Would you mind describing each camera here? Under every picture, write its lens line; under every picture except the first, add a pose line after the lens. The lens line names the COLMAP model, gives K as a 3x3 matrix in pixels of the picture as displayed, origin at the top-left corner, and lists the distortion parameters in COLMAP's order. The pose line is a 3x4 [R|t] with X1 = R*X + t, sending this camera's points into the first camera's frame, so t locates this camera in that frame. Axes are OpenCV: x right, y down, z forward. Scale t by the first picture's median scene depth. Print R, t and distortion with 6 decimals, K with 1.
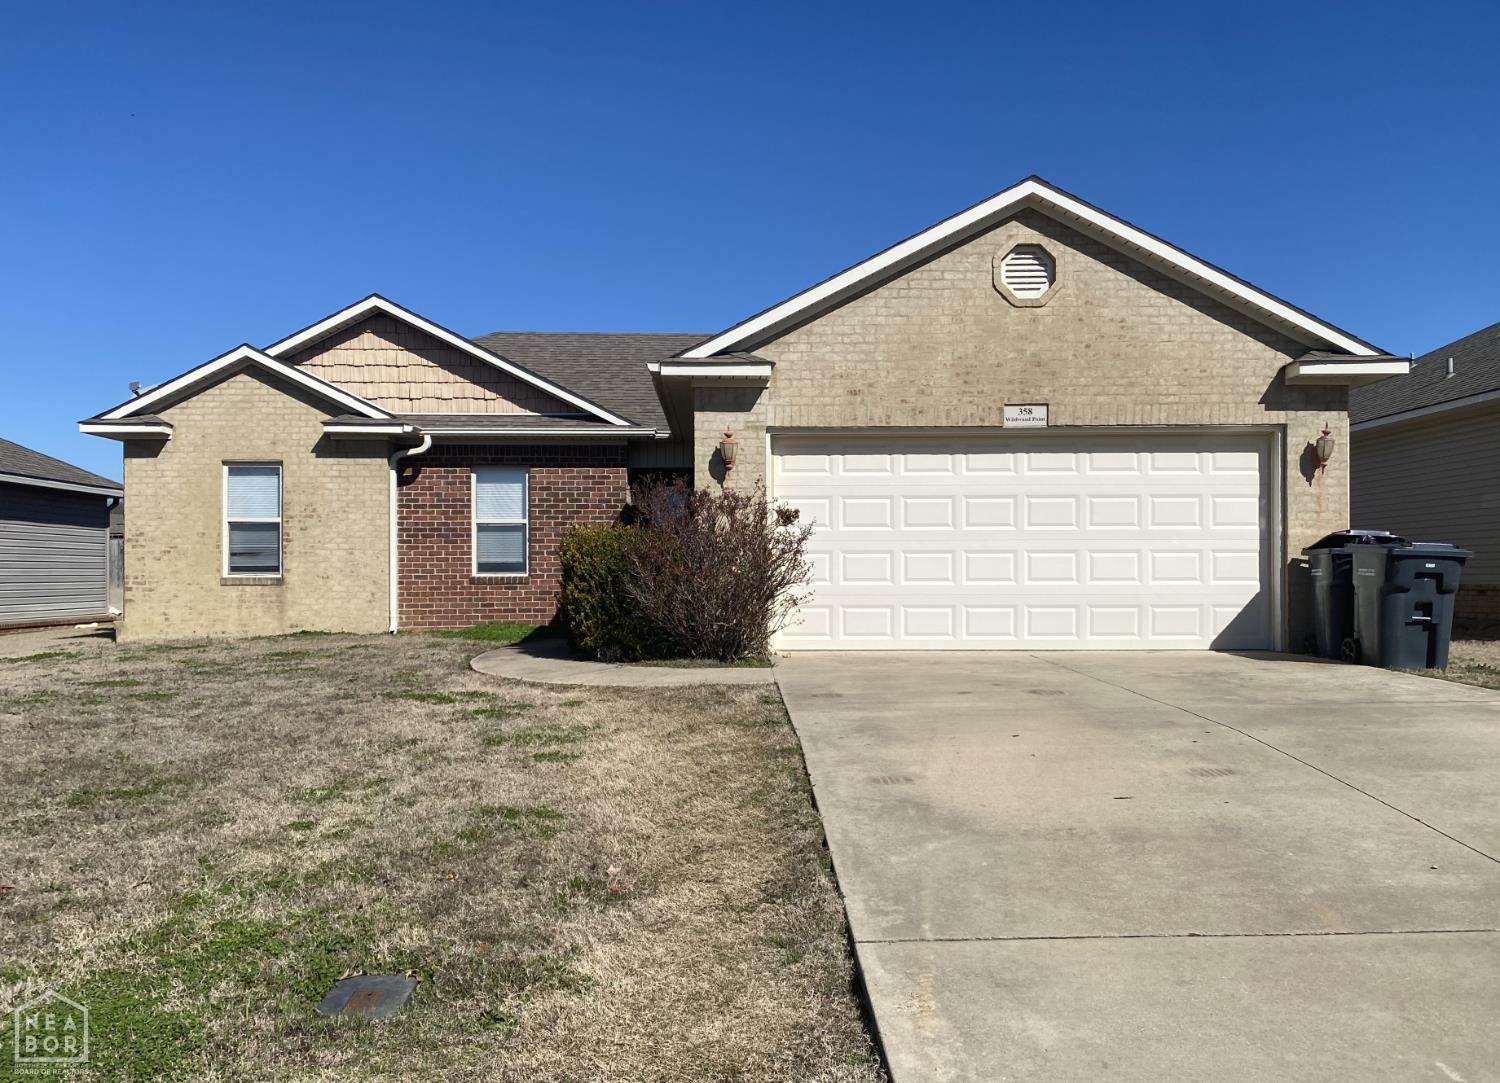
lens RADIAL K [[1272.6, 0, 700.2], [0, 1272.6, 576.4], [0, 0, 1]] dist [0.253700, -0.743046]
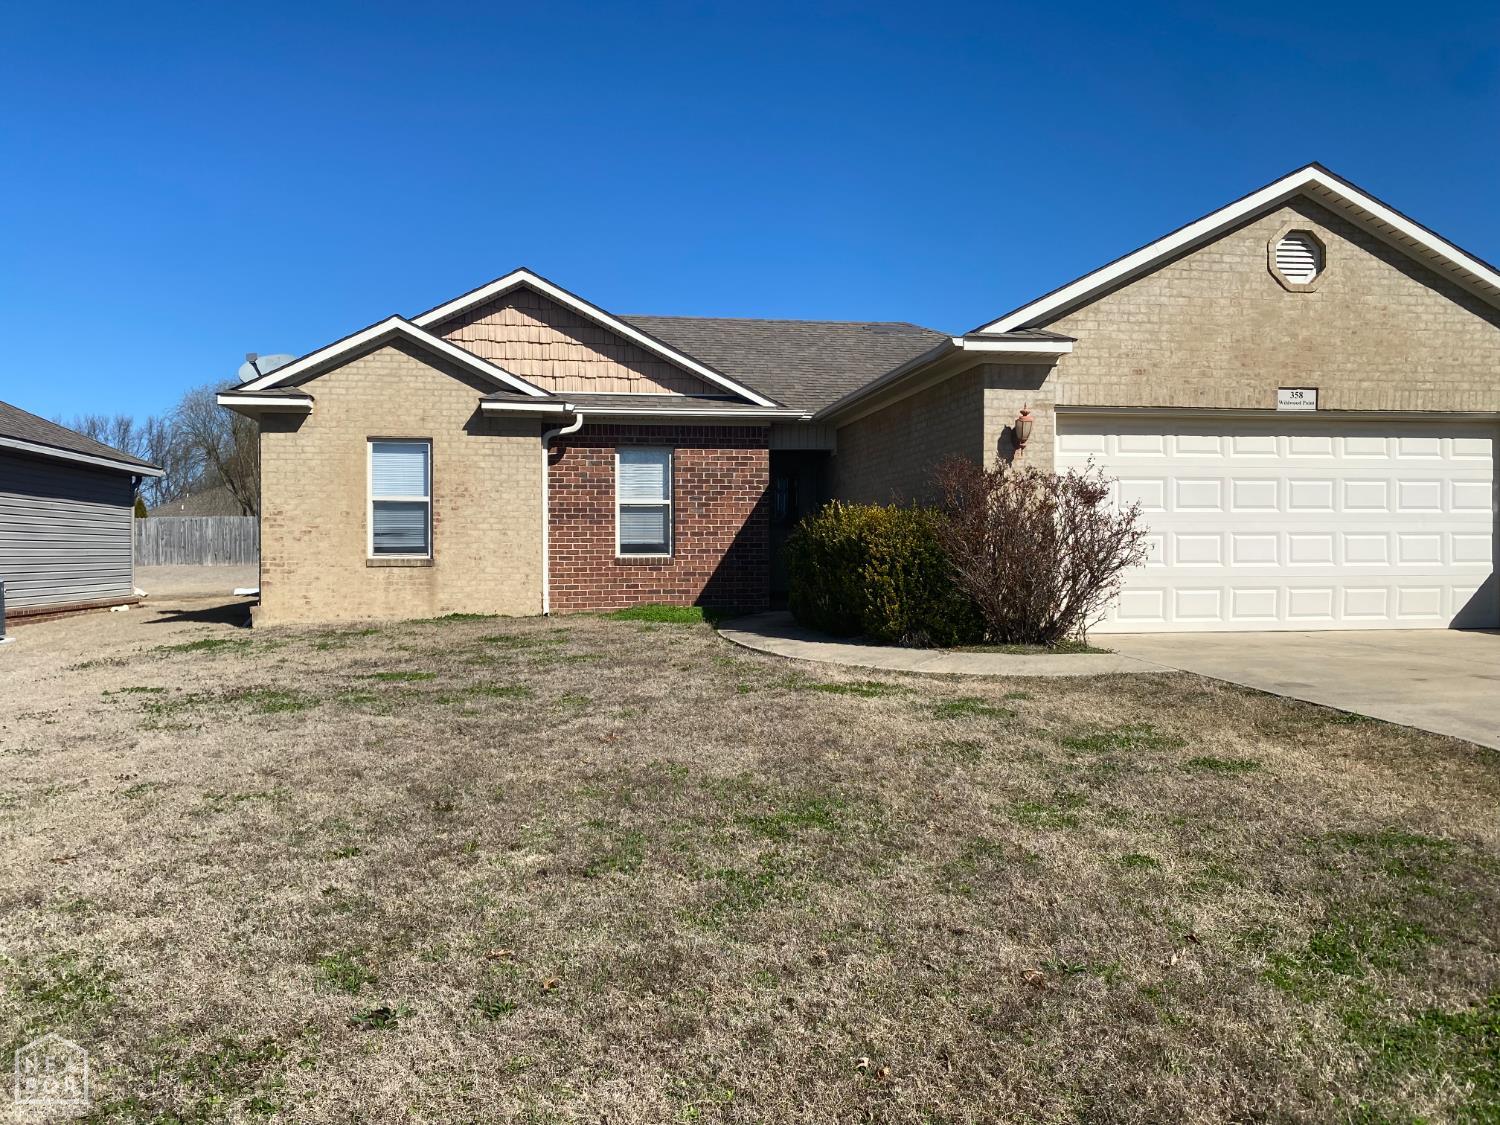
lens RADIAL K [[1148.5, 0, 752.4], [0, 1148.5, 569.3], [0, 0, 1]] dist [0.100014, -0.098531]
pose [[0.988219, -0.002462, 0.153024, -0.221686], [0.000611, 0.999926, 0.012146, -0.001739], [-0.153043, -0.011910, 0.988148, 0.111693]]
